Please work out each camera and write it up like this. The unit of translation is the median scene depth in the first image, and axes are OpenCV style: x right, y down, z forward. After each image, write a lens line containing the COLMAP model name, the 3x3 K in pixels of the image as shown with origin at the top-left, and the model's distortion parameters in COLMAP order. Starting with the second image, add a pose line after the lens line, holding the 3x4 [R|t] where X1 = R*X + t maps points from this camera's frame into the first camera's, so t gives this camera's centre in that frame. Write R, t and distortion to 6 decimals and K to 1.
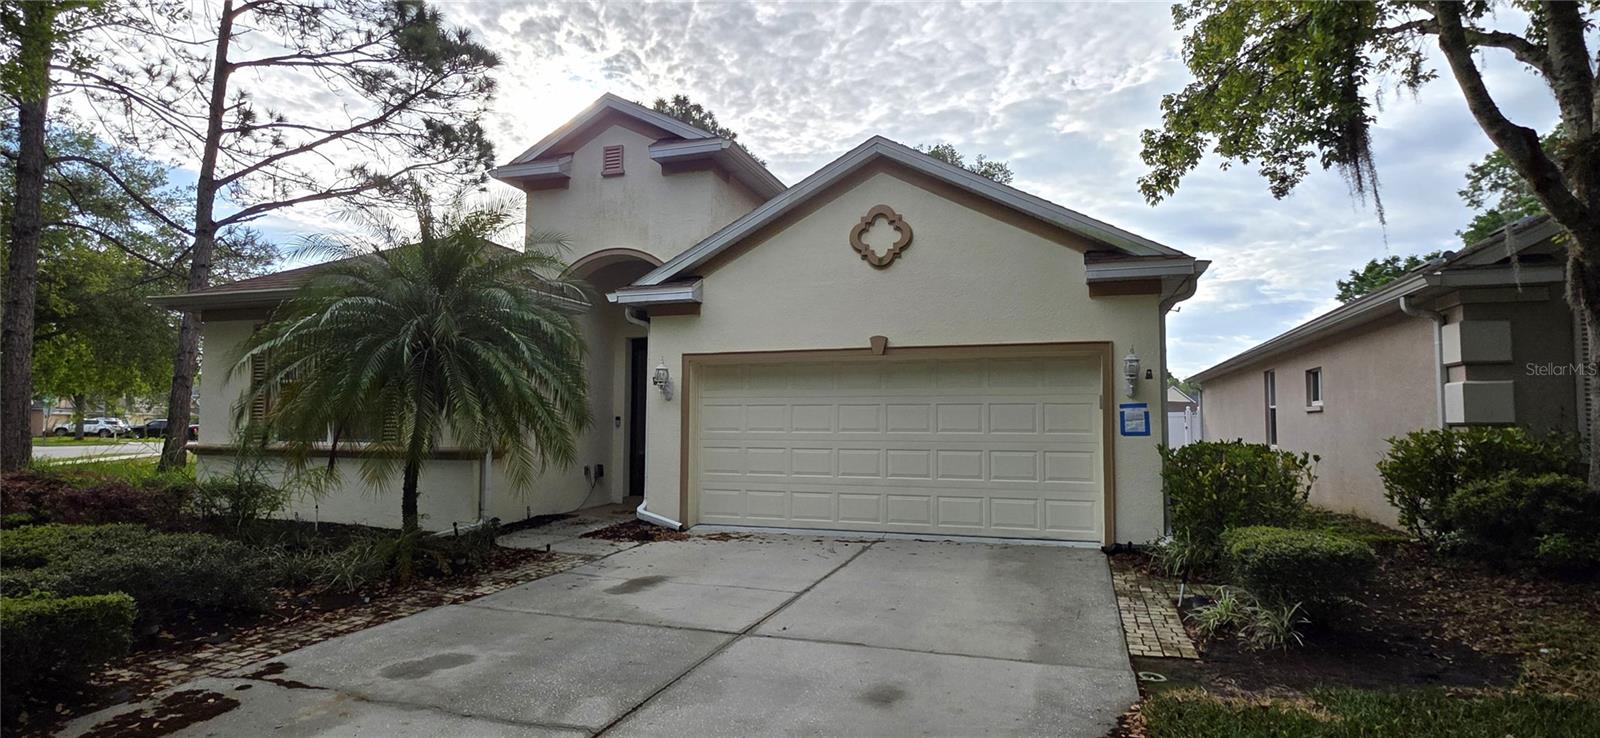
lens RADIAL K [[797.3, 0, 812.1], [0, 797.3, 374.0], [0, 0, 1]] dist [0.001585, 0.000110]
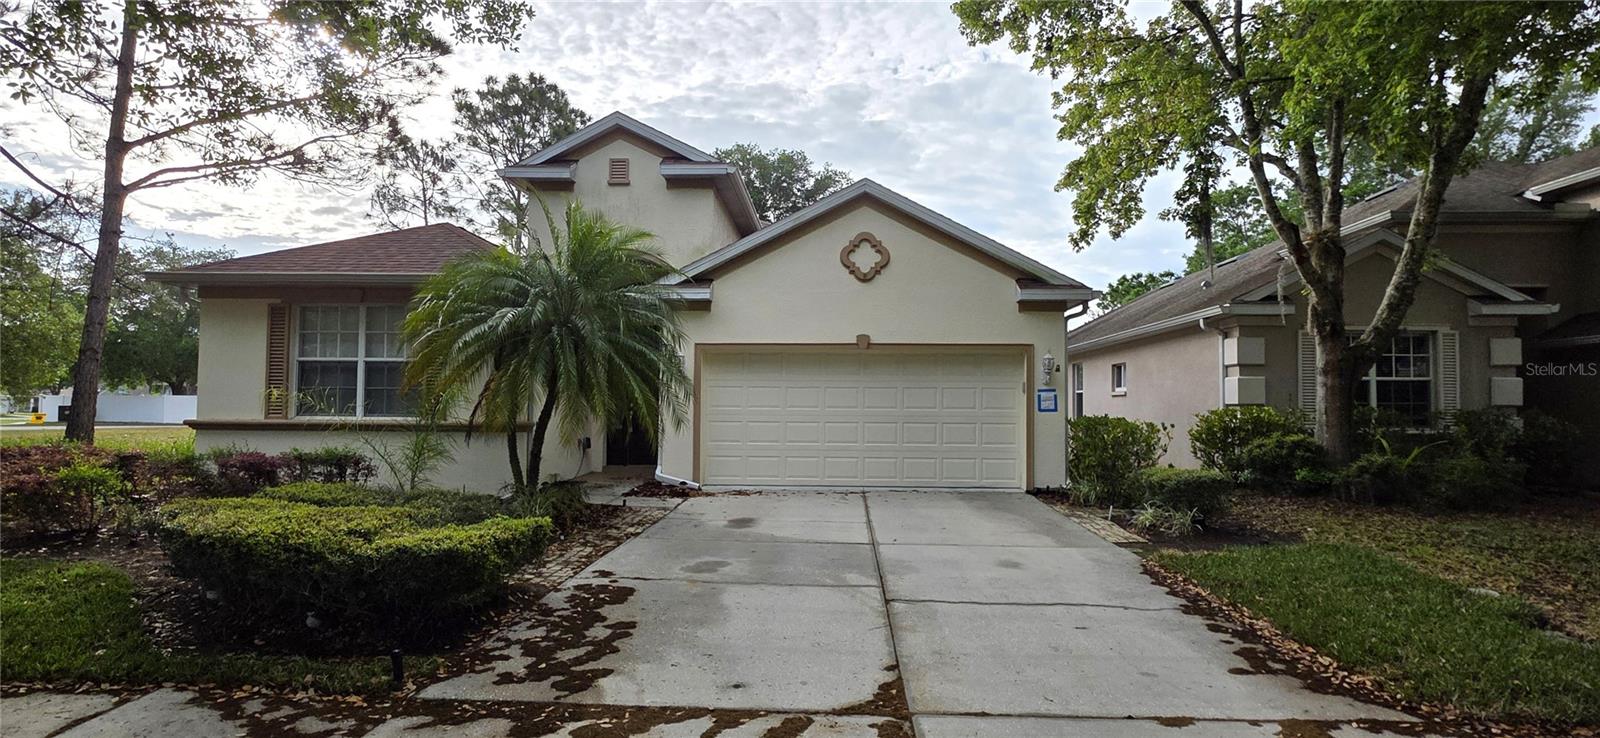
lens RADIAL K [[797.3, 0, 812.1], [0, 797.3, 374.0], [0, 0, 1]] dist [0.001585, 0.000110]
pose [[0.960547, 0.015326, 0.277695, -0.347978], [-0.022033, 0.999536, 0.021047, -0.008903], [-0.277243, -0.026335, 0.960439, -0.212660]]
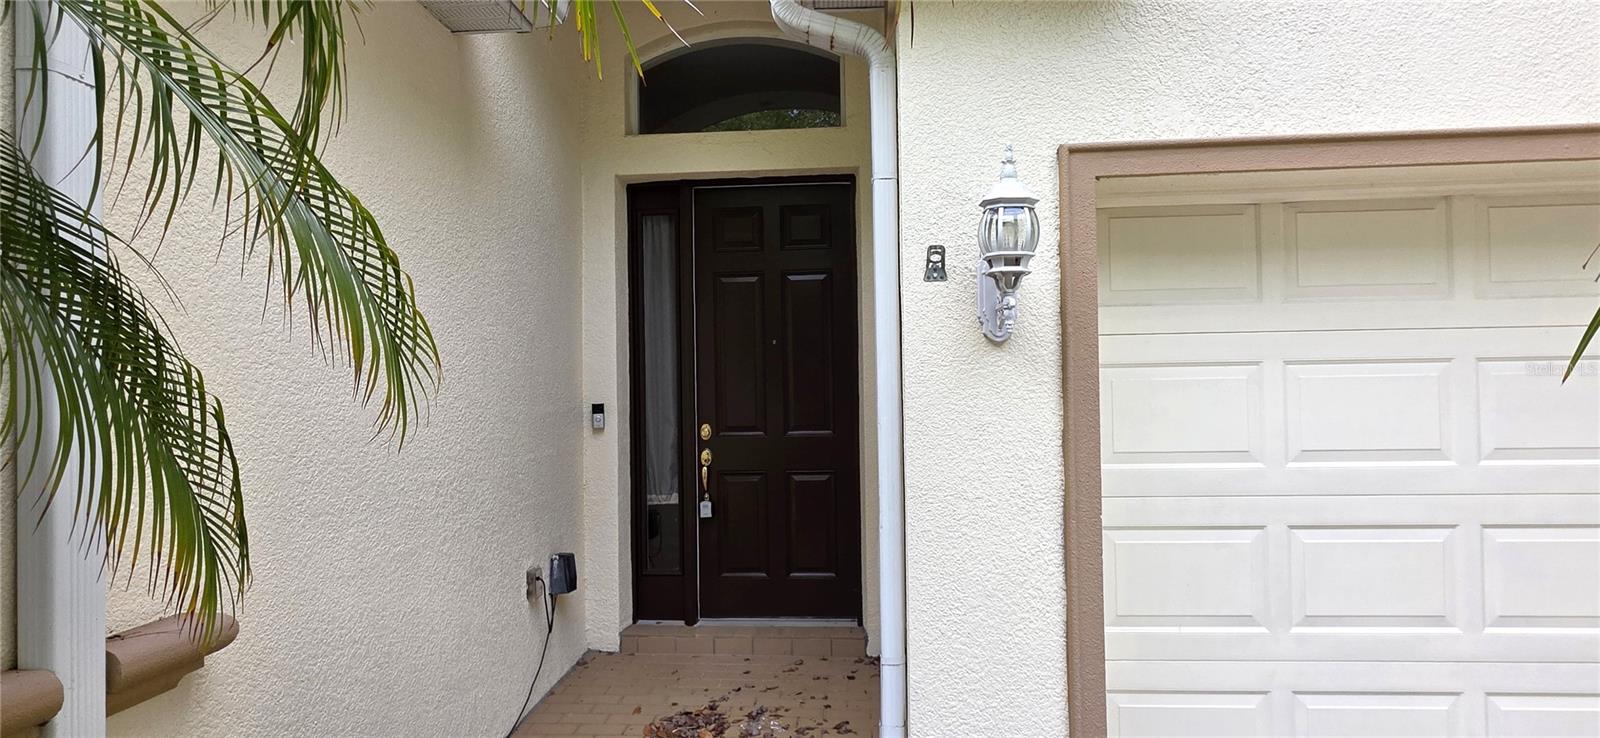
lens RADIAL K [[797.3, 0, 812.1], [0, 797.3, 374.0], [0, 0, 1]] dist [0.001585, 0.000110]
pose [[0.968272, -0.013649, 0.249527, -0.314095], [0.002372, 0.998964, 0.045439, 0.032644], [-0.249889, -0.043405, 0.967301, 0.837098]]
